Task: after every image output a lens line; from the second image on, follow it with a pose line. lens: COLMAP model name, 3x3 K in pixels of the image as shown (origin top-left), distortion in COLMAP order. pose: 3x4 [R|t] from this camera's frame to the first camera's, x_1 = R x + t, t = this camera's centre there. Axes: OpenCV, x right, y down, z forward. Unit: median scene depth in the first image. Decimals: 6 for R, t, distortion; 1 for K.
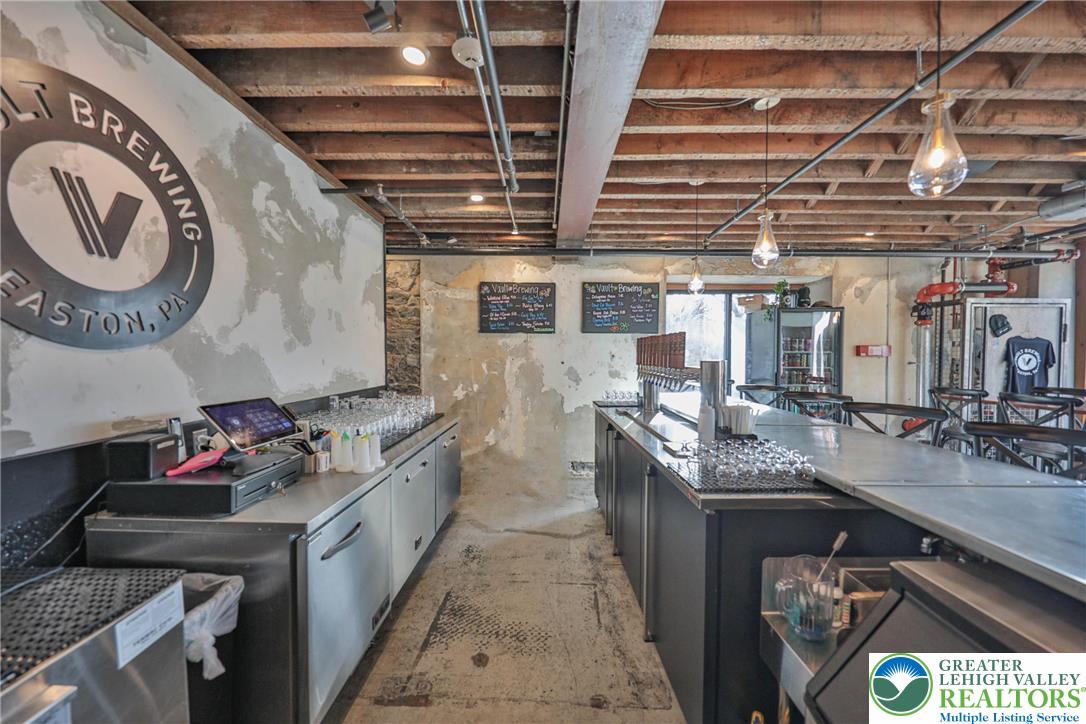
lens RADIAL K [[386.3, 0, 543.0], [0, 386.3, 362.0], [0, 0, 1]] dist [-0.002603, -0.000263]
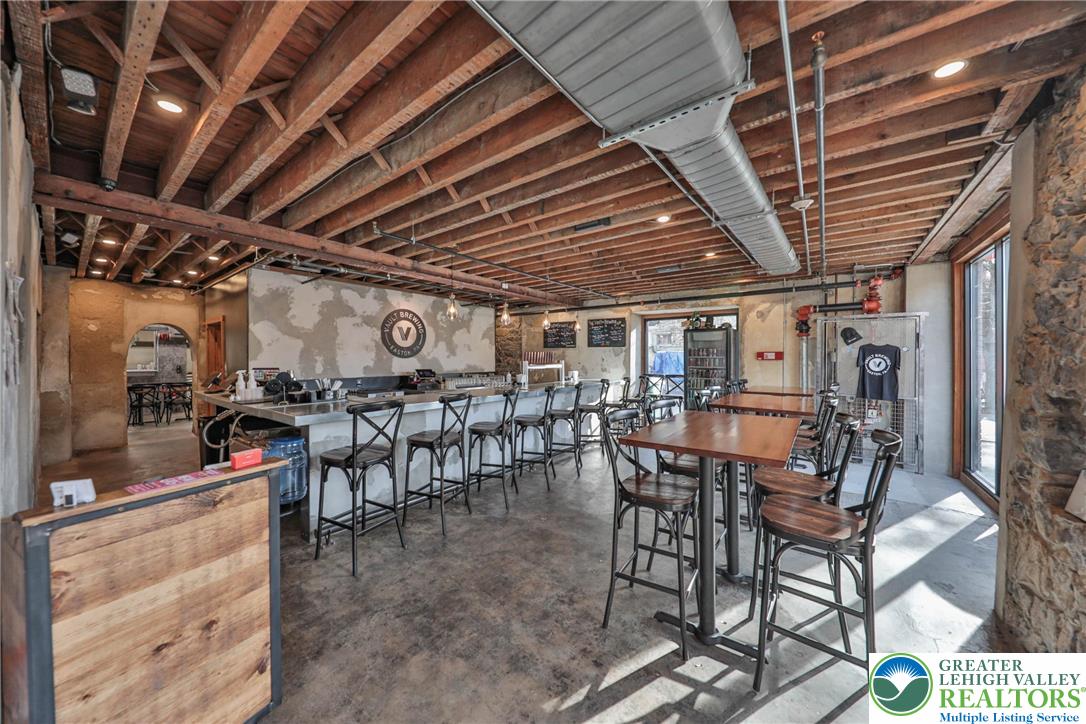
lens RADIAL K [[370.5, 0, 543.0], [0, 370.5, 362.0], [0, 0, 1]] dist [0.011305, -0.000014]
pose [[0.797476, 0.005095, -0.603328, 1.124796], [-0.008776, 0.999957, -0.003155, 0.005280], [0.603286, 0.007811, 0.797487, -0.625178]]
